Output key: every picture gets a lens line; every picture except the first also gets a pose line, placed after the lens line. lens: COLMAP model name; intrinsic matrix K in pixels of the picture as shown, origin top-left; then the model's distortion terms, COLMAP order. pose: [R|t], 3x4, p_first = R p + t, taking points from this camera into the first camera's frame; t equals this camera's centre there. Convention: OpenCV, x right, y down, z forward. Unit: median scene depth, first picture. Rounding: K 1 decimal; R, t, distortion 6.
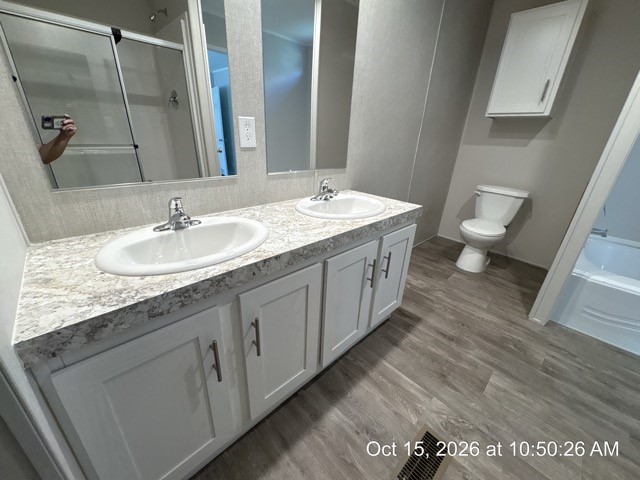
lens RADIAL K [[253.7, 0, 320.5], [0, 253.7, 240.4], [0, 0, 1]] dist [0.000256, 0.000129]
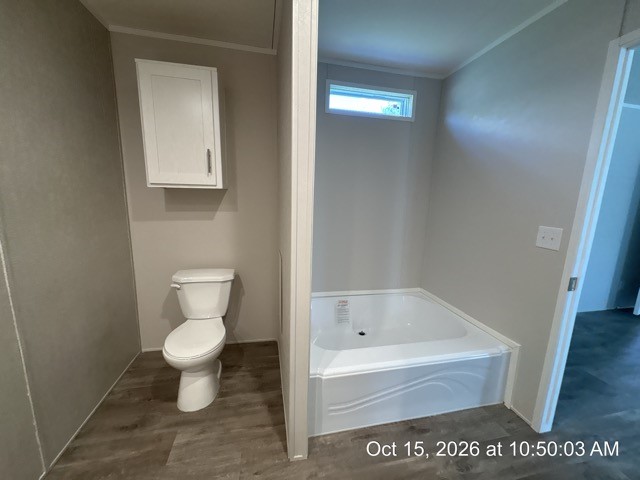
lens RADIAL K [[253.7, 0, 317.6], [0, 253.7, 238.7], [0, 0, 1]] dist [0.000256, 0.000129]
pose [[0.528151, -0.174610, 0.831004, 0.468711], [0.328703, 0.944375, -0.010479, -0.311172], [-0.782950, 0.278688, 0.556168, 0.458177]]
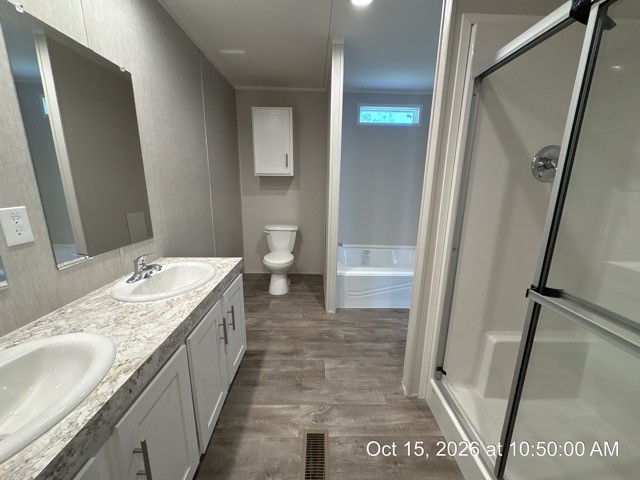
lens RADIAL K [[253.7, 0, 318.7], [0, 253.7, 240.9], [0, 0, 1]] dist [0.000256, 0.000129]
pose [[0.681408, -0.199687, 0.704136, -0.170085], [0.299327, 0.953959, -0.019131, -0.079173], [-0.667897, 0.223803, 0.709807, -0.095340]]
